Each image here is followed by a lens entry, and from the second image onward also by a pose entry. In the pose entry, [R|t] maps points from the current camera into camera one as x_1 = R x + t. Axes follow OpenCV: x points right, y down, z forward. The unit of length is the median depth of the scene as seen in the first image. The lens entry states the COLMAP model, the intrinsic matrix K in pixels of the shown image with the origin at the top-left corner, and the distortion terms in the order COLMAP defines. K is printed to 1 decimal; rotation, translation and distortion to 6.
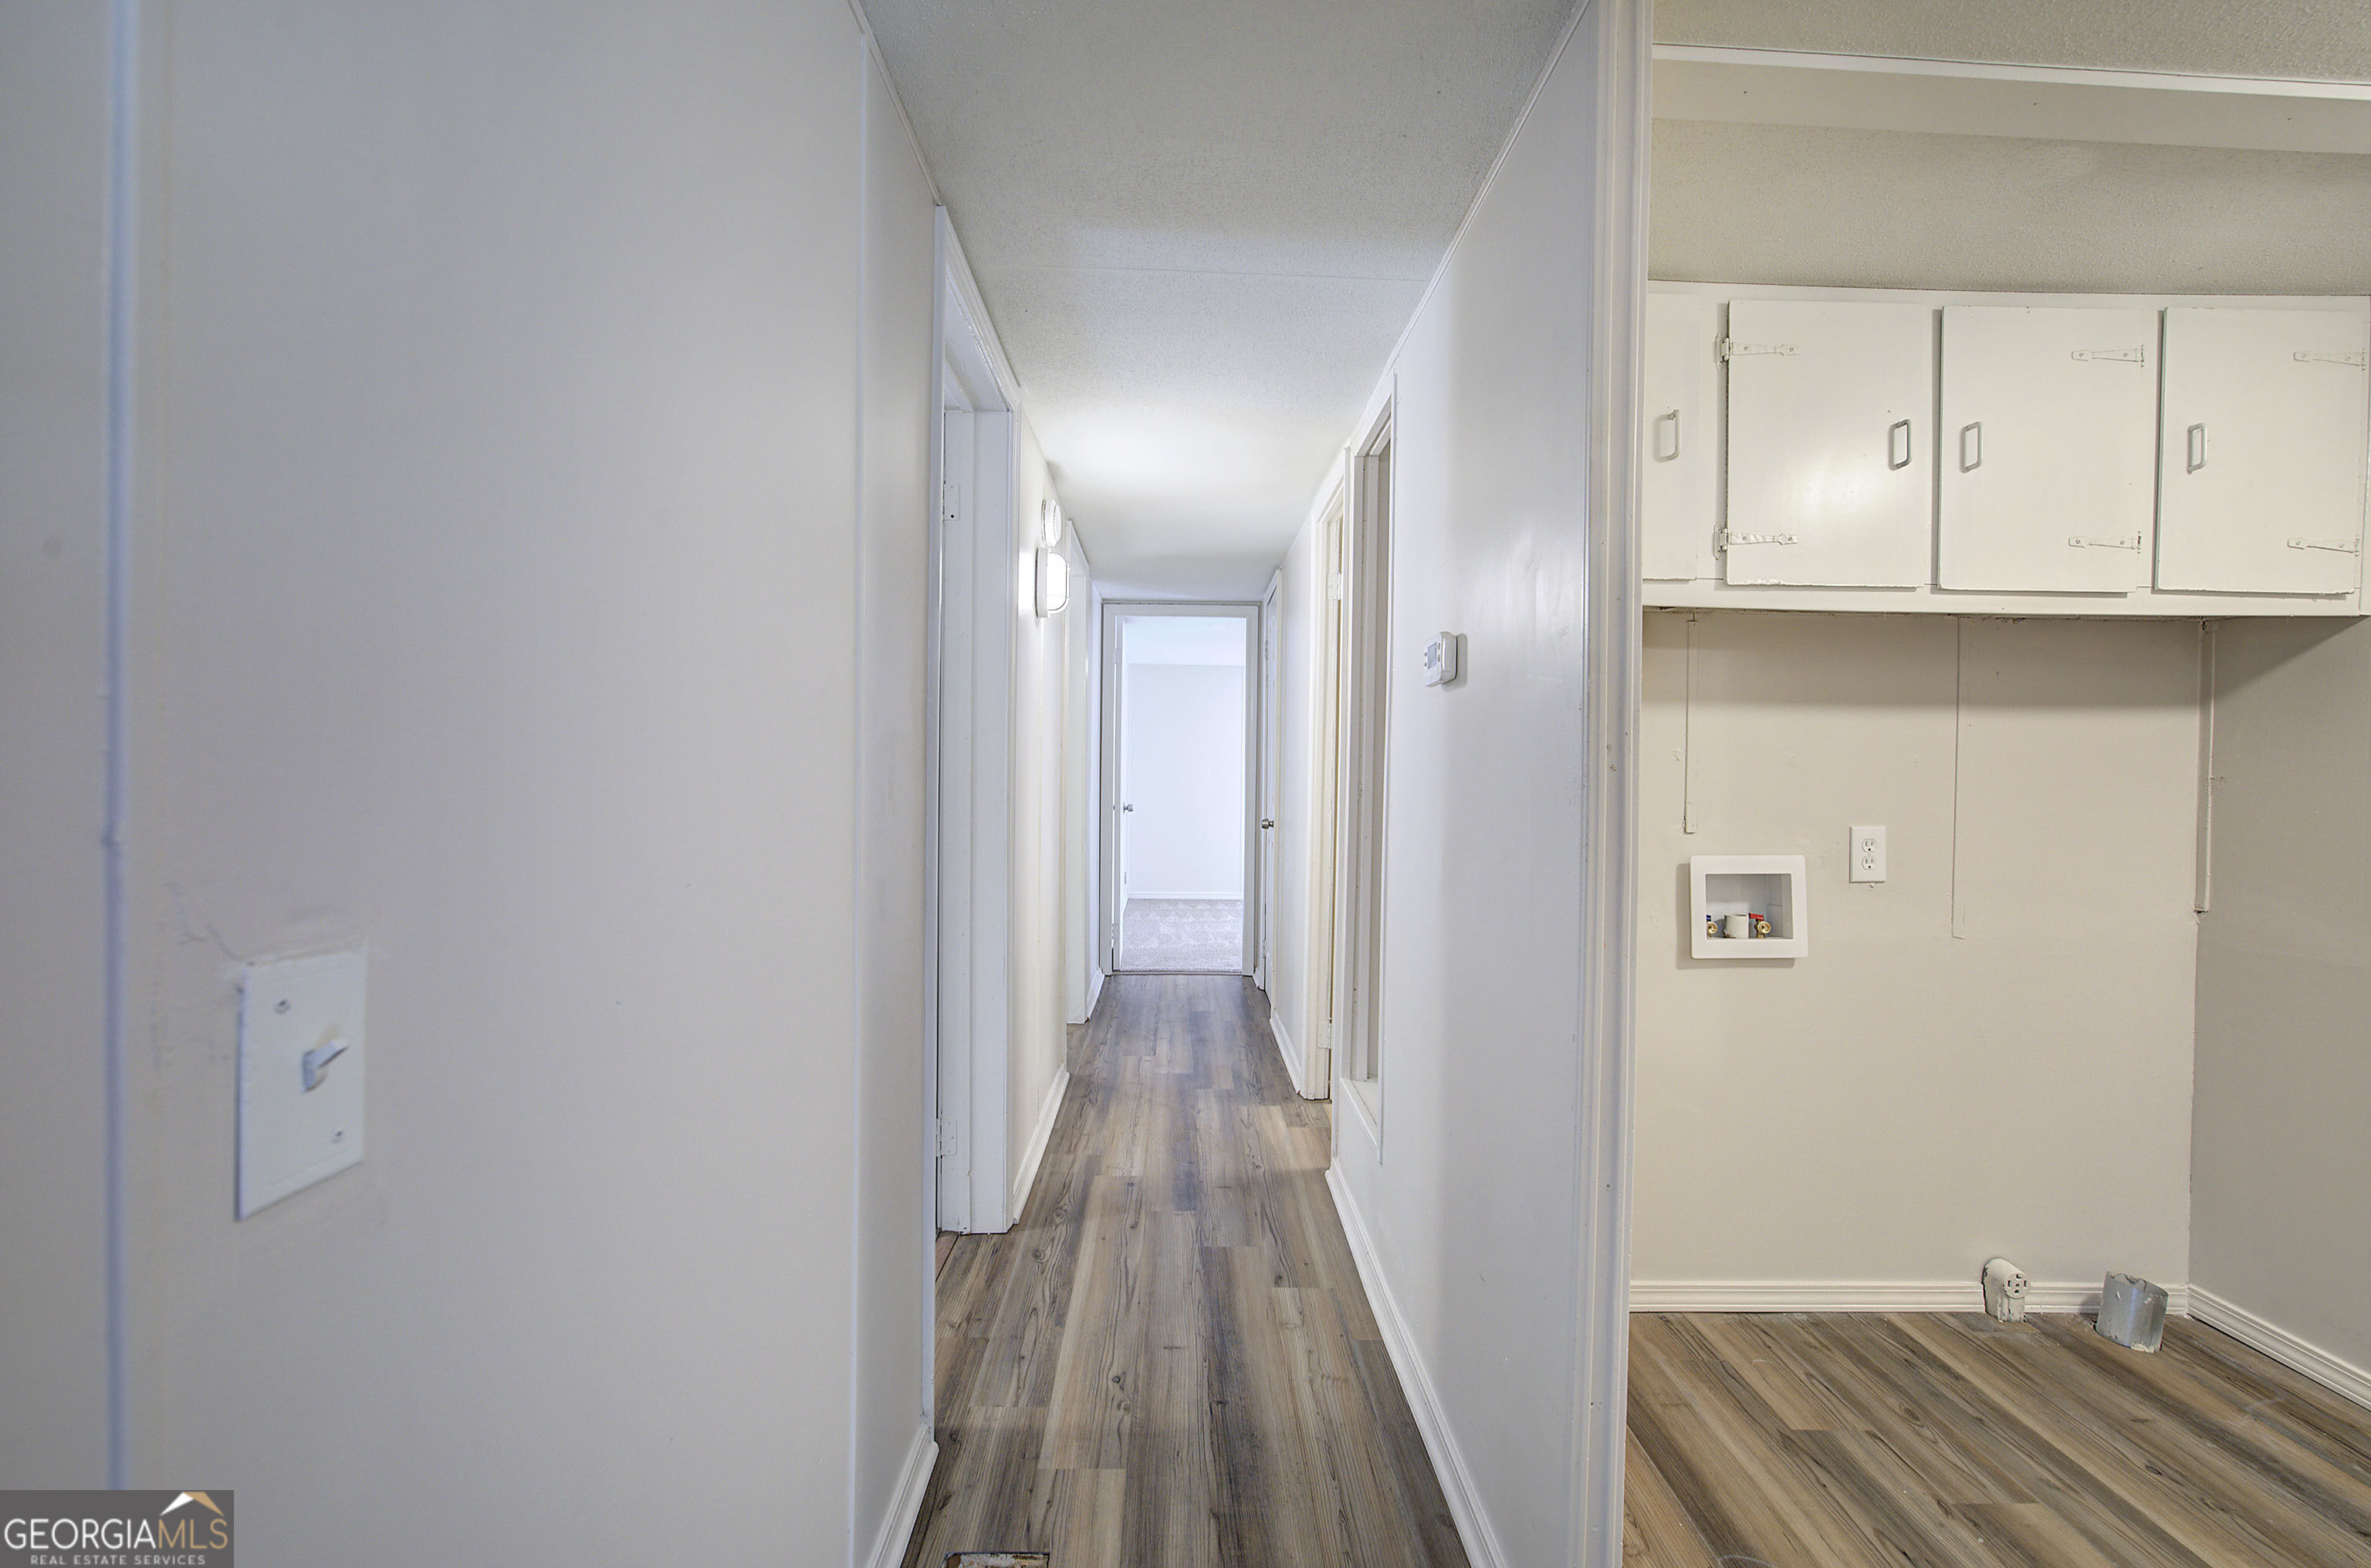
lens RADIAL K [[994.3, 0, 1185.5], [0, 994.3, 784.0], [0, 0, 1]] dist [-0.009739, -0.000214]
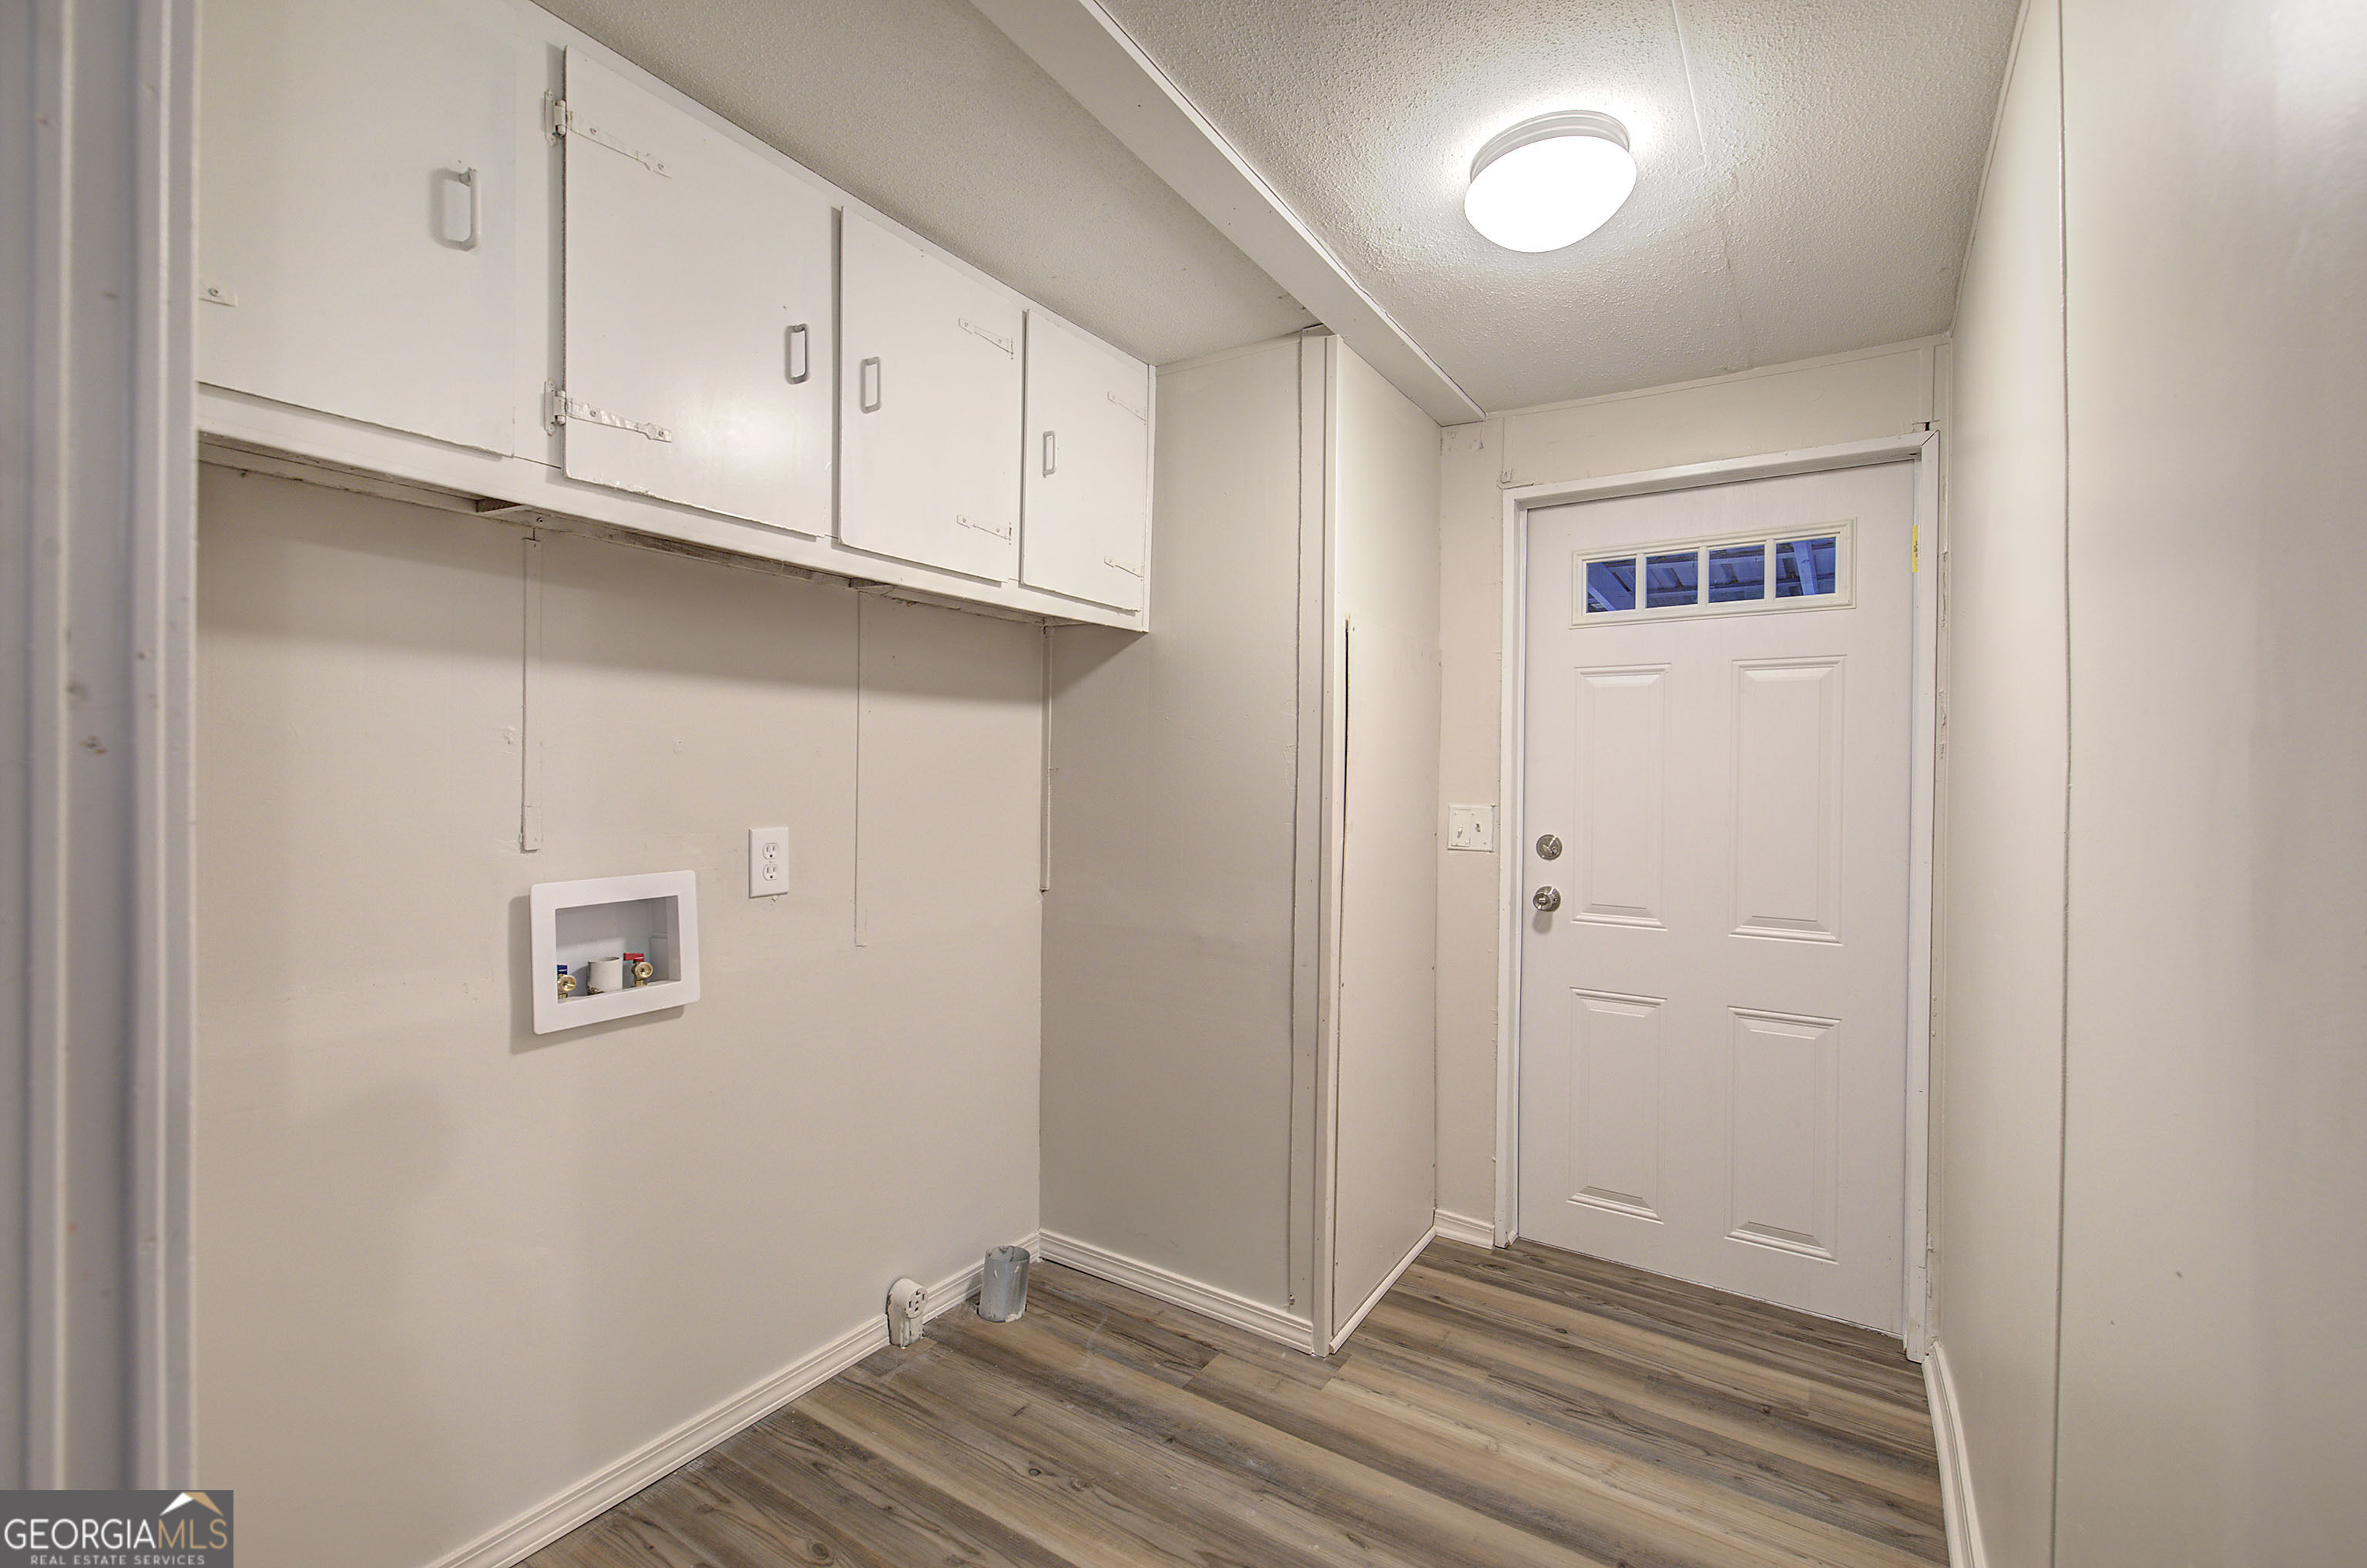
lens RADIAL K [[1015.5, 0, 1183.5], [0, 1015.5, 784.0], [0, 0, 1]] dist [-0.000062, 0.016662]
pose [[0.559900, -0.012211, 0.828470, 0.190028], [0.003898, 0.999919, 0.012103, -0.003196], [-0.828551, -0.003547, 0.559902, 0.250278]]
